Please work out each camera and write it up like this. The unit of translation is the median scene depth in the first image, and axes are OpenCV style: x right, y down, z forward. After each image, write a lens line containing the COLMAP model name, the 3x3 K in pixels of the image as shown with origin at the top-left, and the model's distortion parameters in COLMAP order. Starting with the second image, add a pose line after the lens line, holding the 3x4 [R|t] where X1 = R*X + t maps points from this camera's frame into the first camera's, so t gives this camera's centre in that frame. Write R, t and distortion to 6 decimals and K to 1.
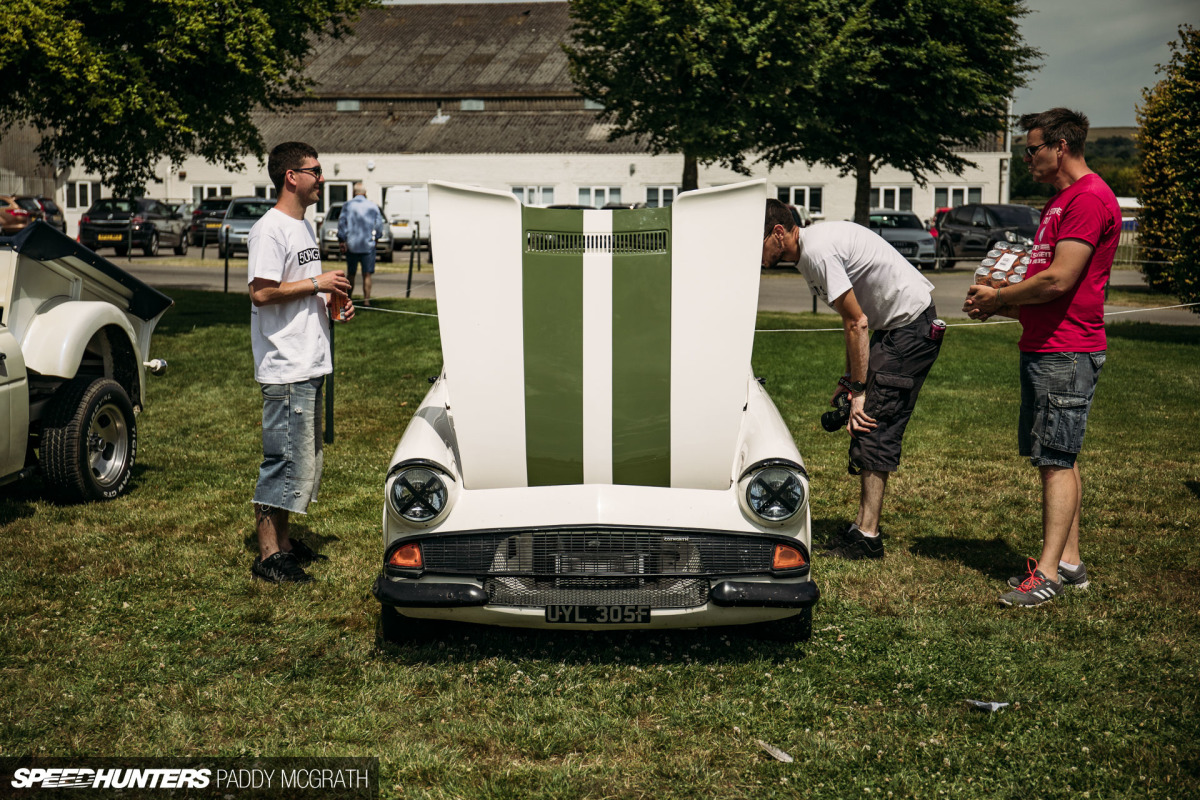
lens RADIAL K [[1972.7, 0, 600.1], [0, 1972.7, 402.3], [0, 0, 1]] dist [-0.003995, 0.000000]
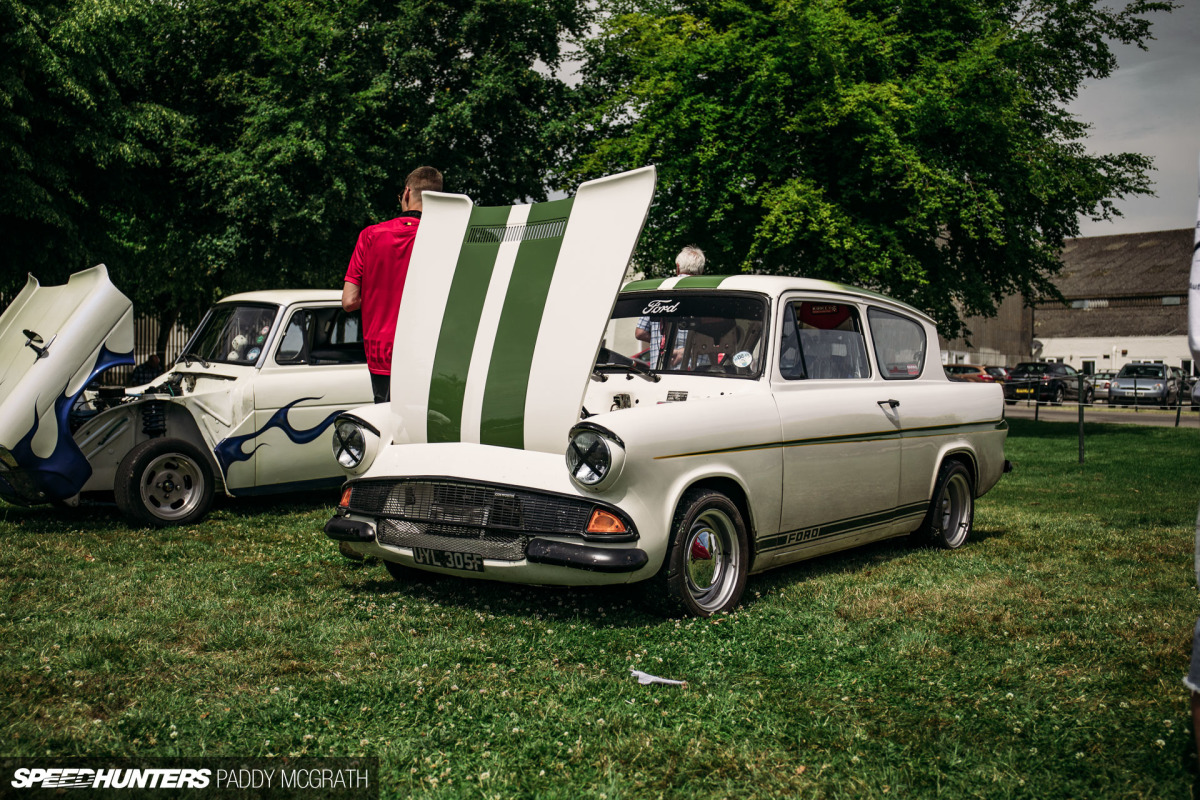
lens RADIAL K [[1345.3, 0, 600.9], [0, 1345.3, 394.6], [0, 0, 1]] dist [-0.017298, 0.000000]
pose [[0.770486, 0.009243, -0.637390, 0.535401], [-0.077288, 0.993873, -0.079015, 0.068105], [0.632754, 0.110143, 0.766479, 0.464930]]
